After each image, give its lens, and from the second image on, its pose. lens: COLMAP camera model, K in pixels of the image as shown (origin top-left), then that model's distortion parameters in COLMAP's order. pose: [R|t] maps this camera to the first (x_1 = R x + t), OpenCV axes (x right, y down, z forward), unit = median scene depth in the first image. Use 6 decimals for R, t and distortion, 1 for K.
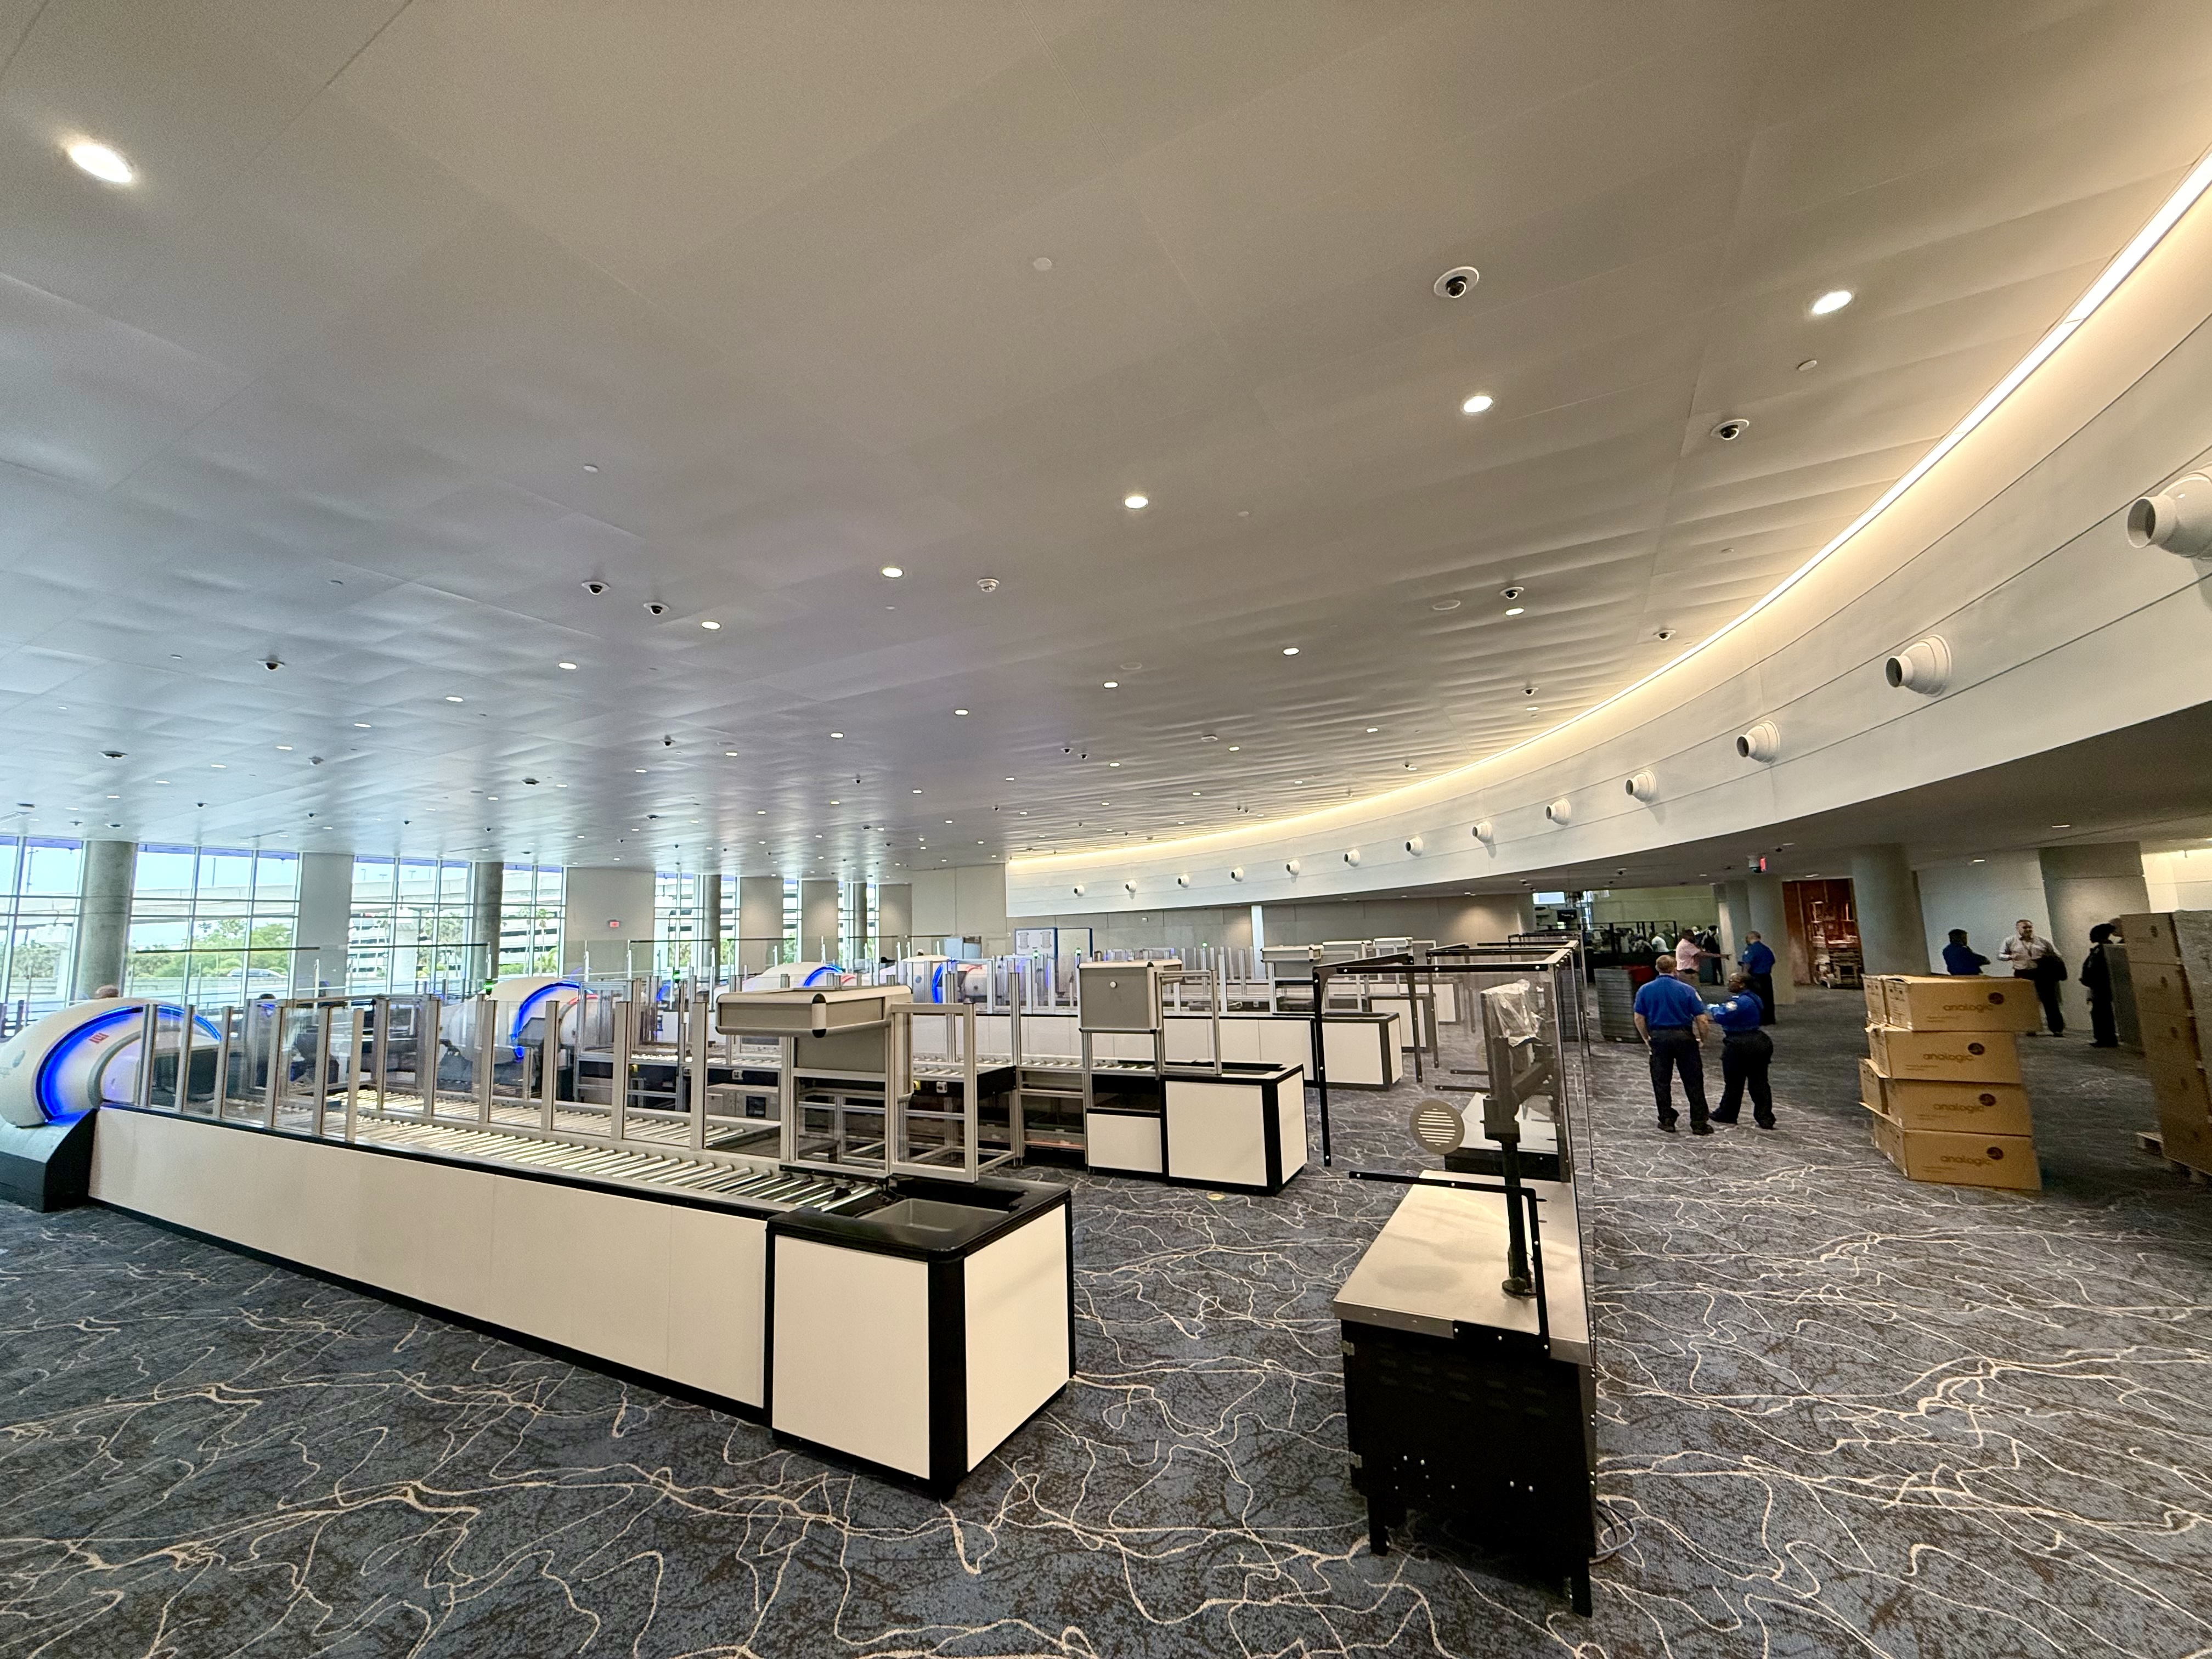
lens RADIAL K [[879.7, 0, 1107.8], [0, 879.7, 830.8], [0, 0, 1]] dist [0.002707, -0.000130]
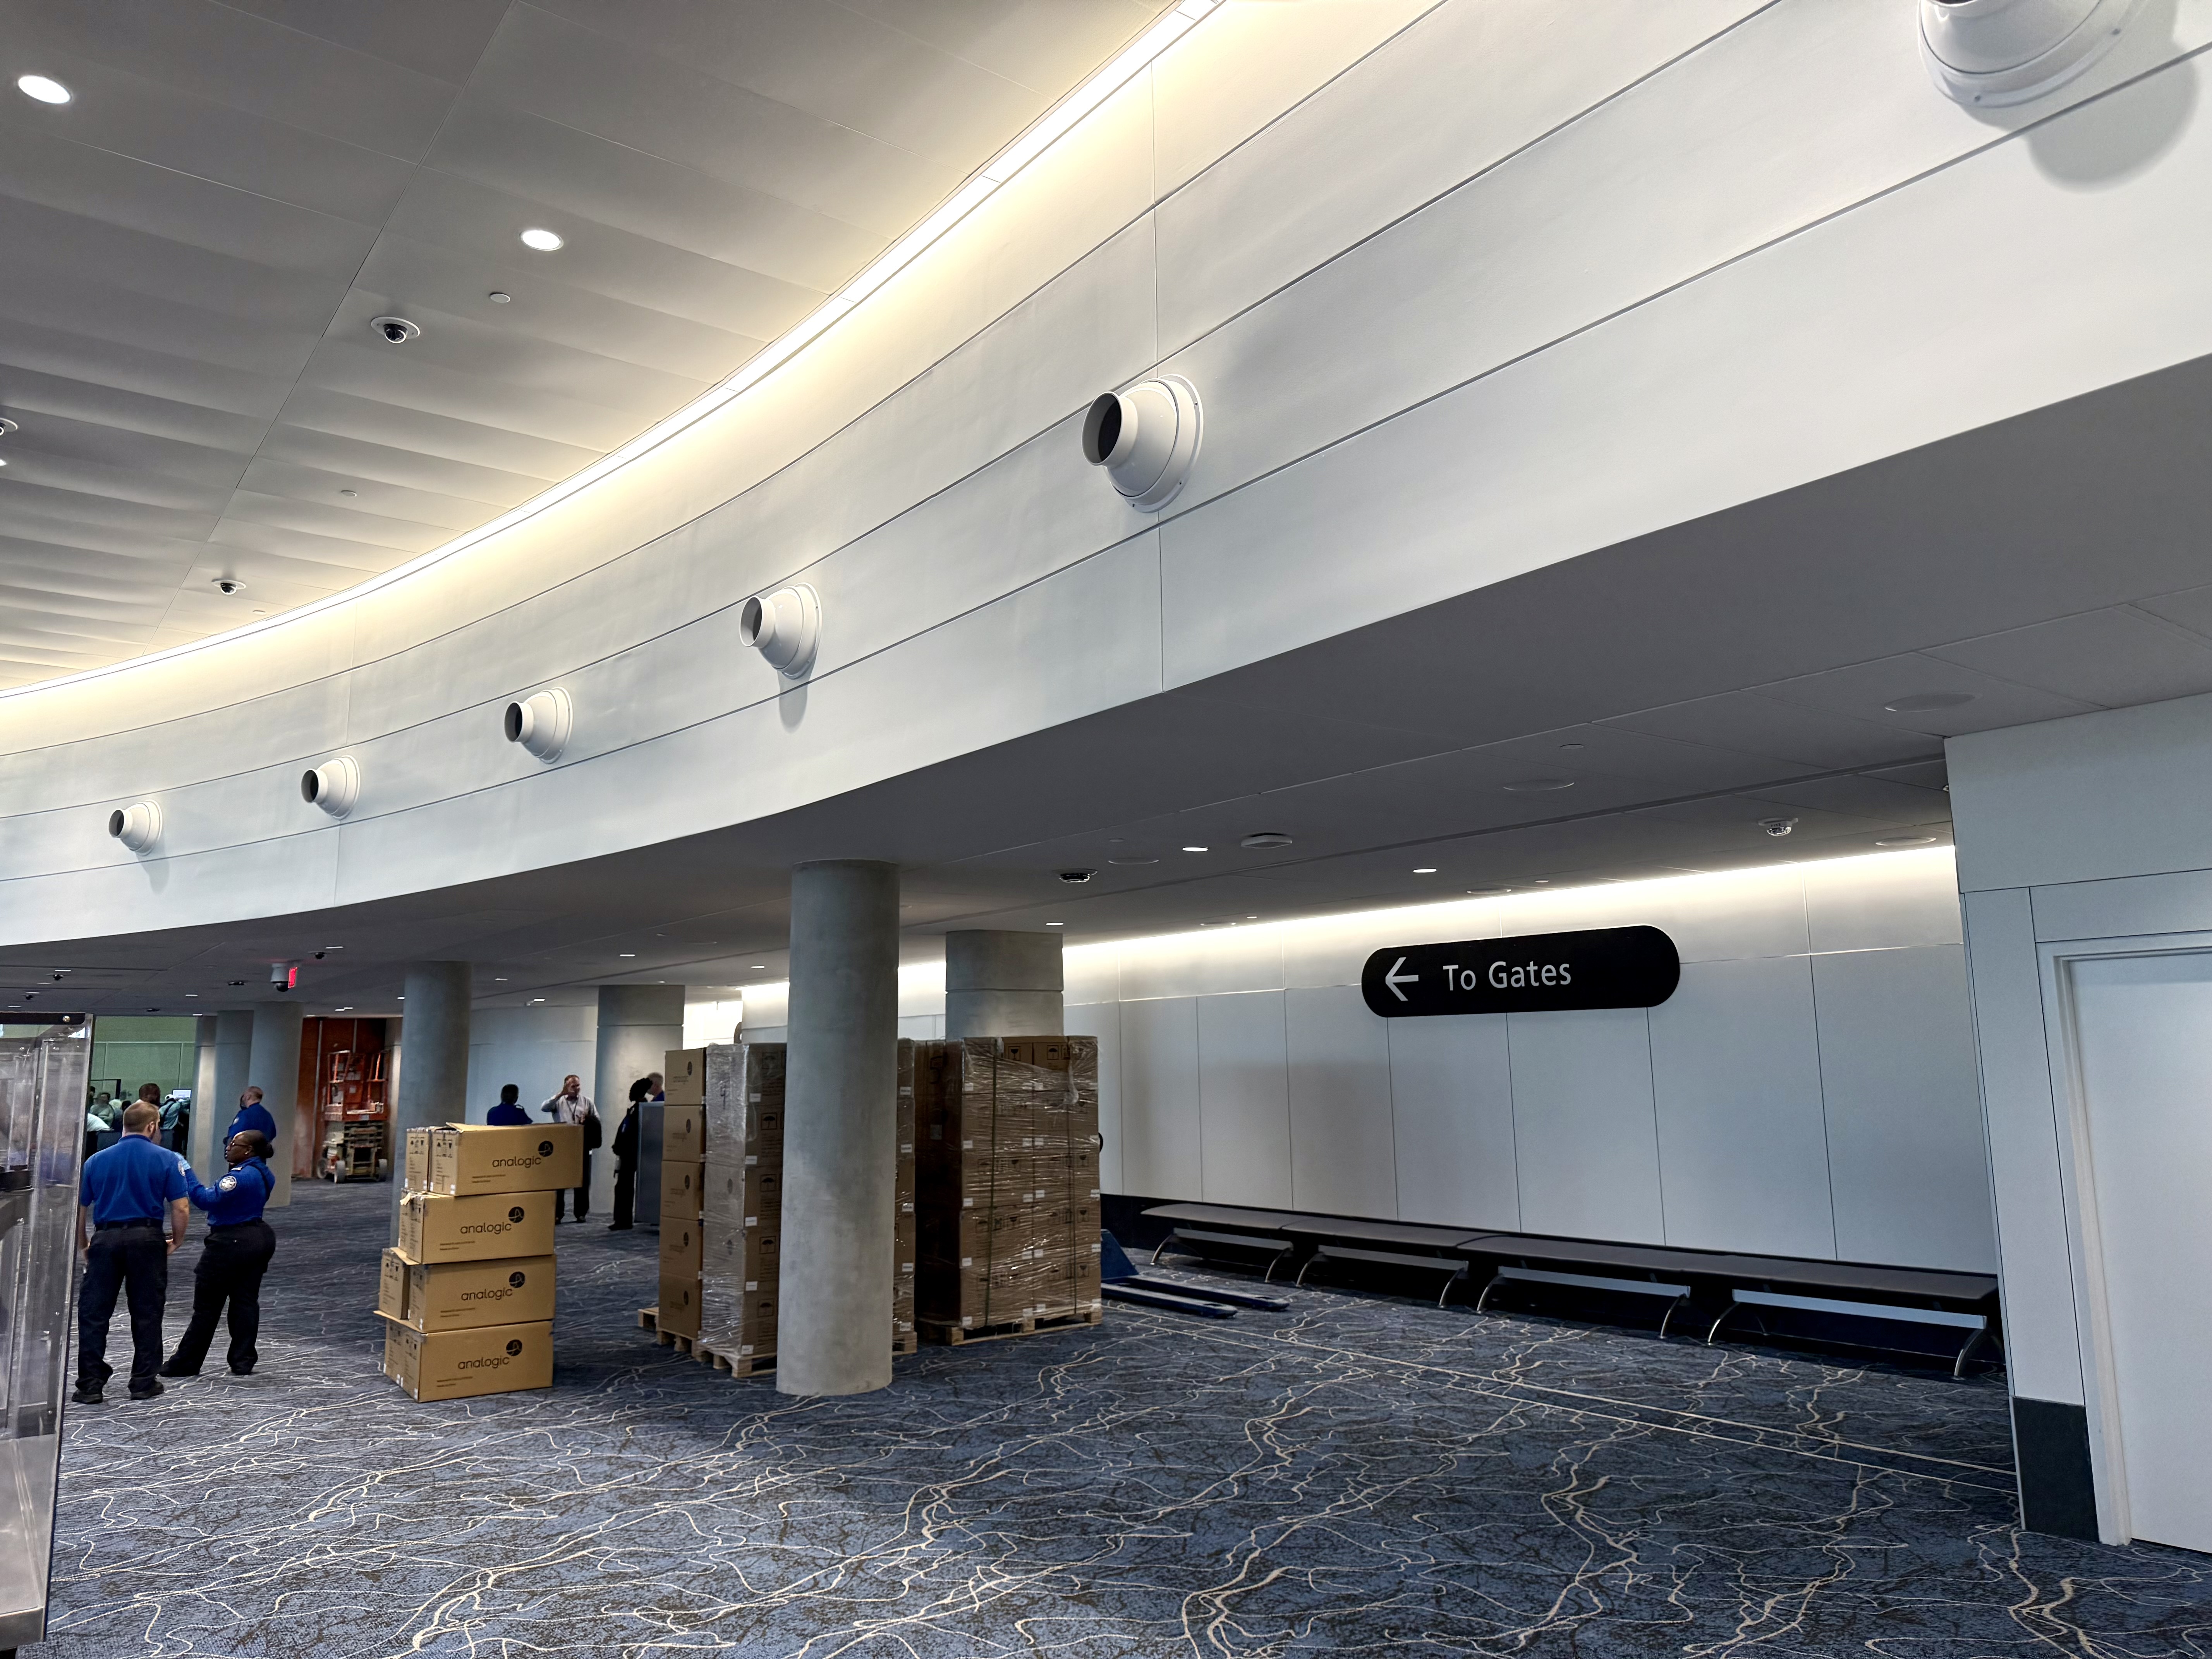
lens RADIAL K [[1550.9, 0, 1104.1], [0, 1550.9, 833.3], [0, 0, 1]] dist [0.049348, -0.070448]
pose [[0.423422, 0.164063, 0.890953, -0.085932], [-0.108638, 0.985563, -0.129855, 0.035806], [-0.899395, -0.041808, 0.435133, -0.058816]]
